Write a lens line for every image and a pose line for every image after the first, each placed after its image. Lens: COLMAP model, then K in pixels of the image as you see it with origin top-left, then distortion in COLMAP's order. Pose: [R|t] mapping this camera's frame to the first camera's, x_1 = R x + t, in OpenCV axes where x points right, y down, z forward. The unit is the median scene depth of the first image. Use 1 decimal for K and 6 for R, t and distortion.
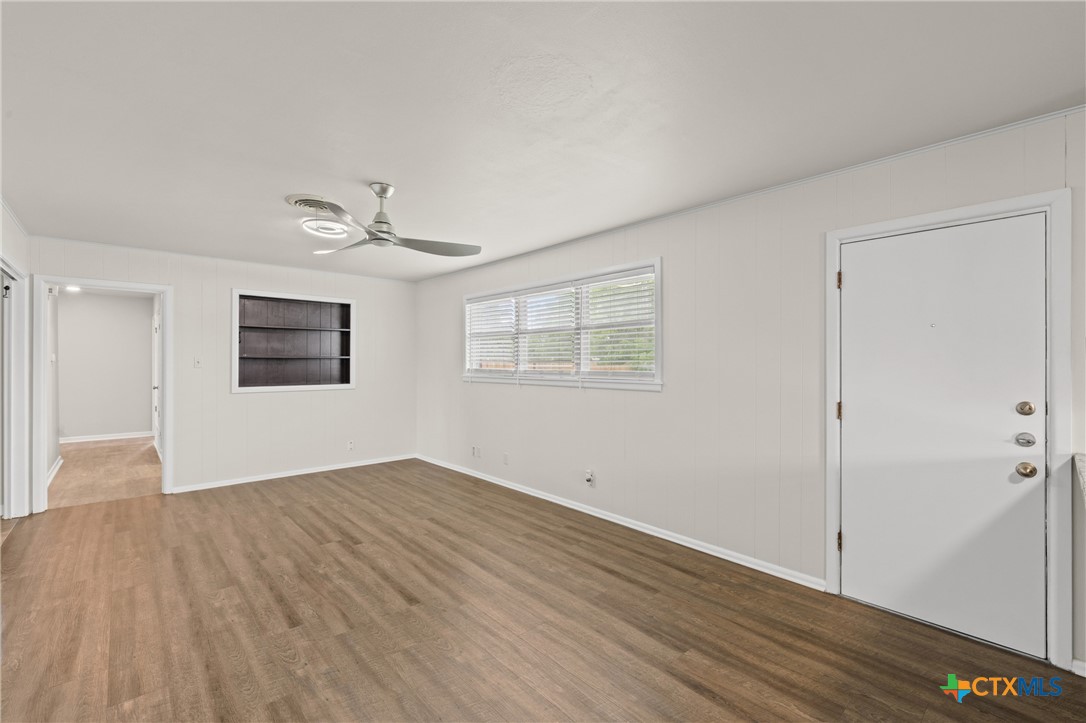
lens RADIAL K [[459.9, 0, 543.3], [0, 459.9, 362.2], [0, 0, 1]] dist [-0.002705, -0.000529]
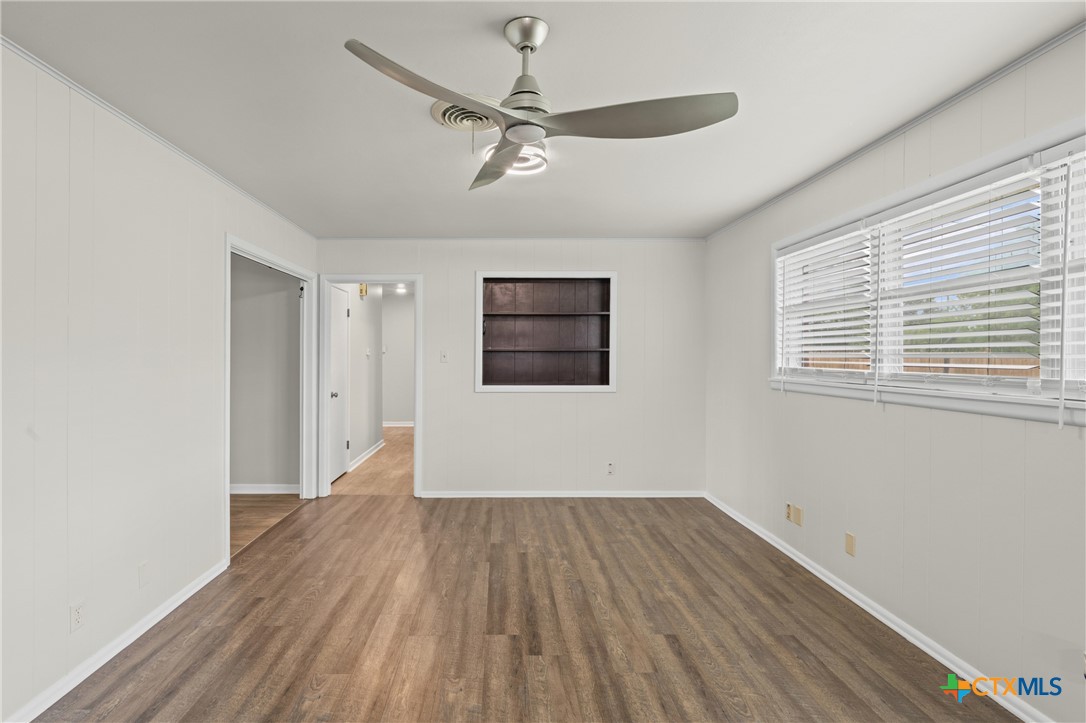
lens RADIAL K [[482.4, 0, 540.9], [0, 482.4, 357.4], [0, 0, 1]] dist [-0.004812, 0.000367]
pose [[0.742531, 0.002828, -0.669806, 0.025253], [0.000721, 0.999987, 0.005022, -0.002337], [0.669811, -0.004212, 0.742519, 0.408712]]
